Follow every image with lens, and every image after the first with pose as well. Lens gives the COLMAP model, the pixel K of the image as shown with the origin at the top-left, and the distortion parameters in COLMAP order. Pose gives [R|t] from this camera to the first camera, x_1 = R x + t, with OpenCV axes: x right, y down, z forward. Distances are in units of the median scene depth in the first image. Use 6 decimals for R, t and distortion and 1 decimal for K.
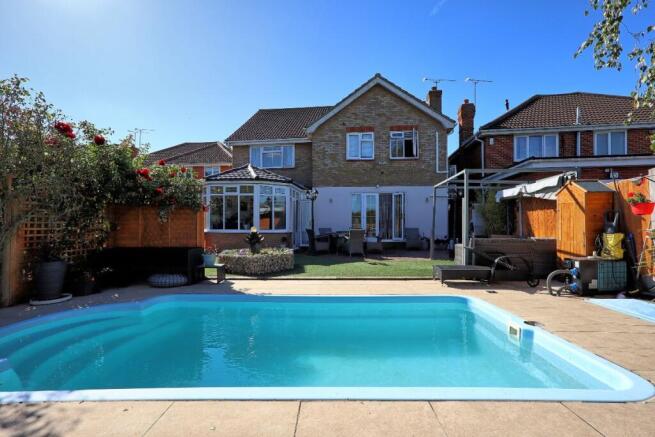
lens RADIAL K [[298.9, 0, 327.5], [0, 298.9, 218.5], [0, 0, 1]] dist [-0.000607, 0.000266]
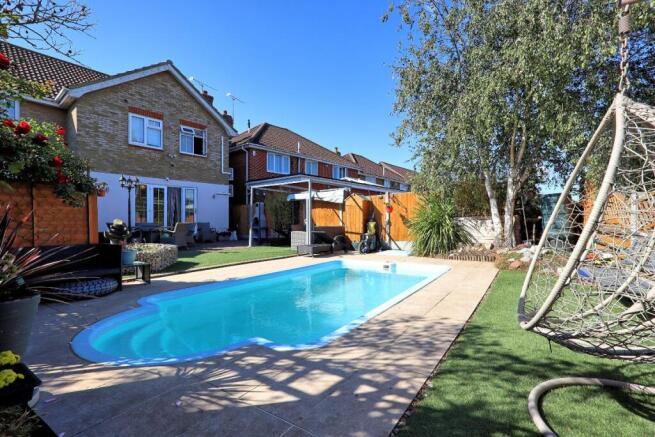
lens RADIAL K [[298.9, 0, 327.5], [0, 298.9, 218.5], [0, 0, 1]] dist [-0.000607, 0.000266]
pose [[0.544125, 0.000965, 0.839004, -0.349666], [-0.009174, 0.999946, 0.004799, 0.008300], [-0.838954, -0.010309, 0.544105, 0.055171]]
